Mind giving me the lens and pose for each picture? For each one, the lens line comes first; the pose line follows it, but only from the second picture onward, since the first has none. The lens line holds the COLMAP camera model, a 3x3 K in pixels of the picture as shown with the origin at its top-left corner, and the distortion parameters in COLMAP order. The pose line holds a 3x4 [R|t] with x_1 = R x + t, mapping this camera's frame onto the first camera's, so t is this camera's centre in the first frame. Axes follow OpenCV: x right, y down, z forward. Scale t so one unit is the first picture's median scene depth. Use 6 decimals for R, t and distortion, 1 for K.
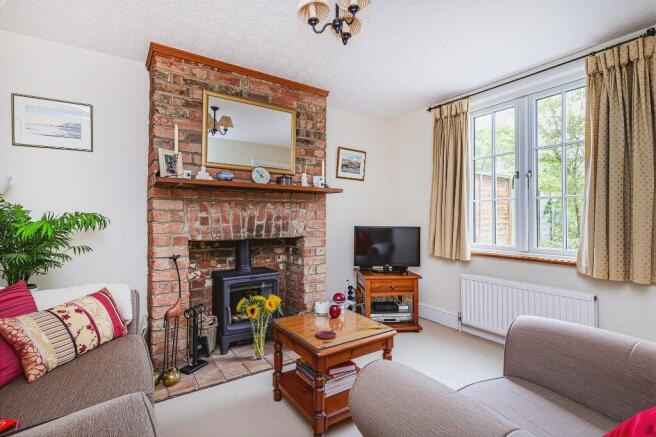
lens RADIAL K [[305.8, 0, 325.1], [0, 305.8, 216.7], [0, 0, 1]] dist [-0.002694, -0.000008]
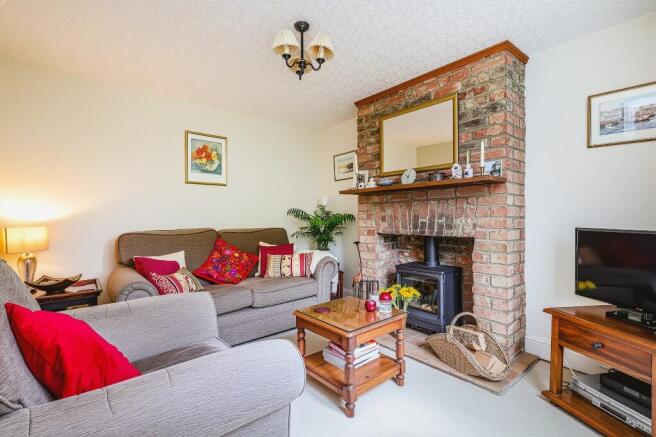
lens RADIAL K [[305.8, 0, 325.5], [0, 305.8, 220.0], [0, 0, 1]] dist [-0.002694, -0.000008]
pose [[0.107517, 0.010155, -0.994151, 0.778879], [0.014942, 0.999818, 0.011828, 0.001319], [0.994091, -0.016126, 0.107346, 0.550554]]
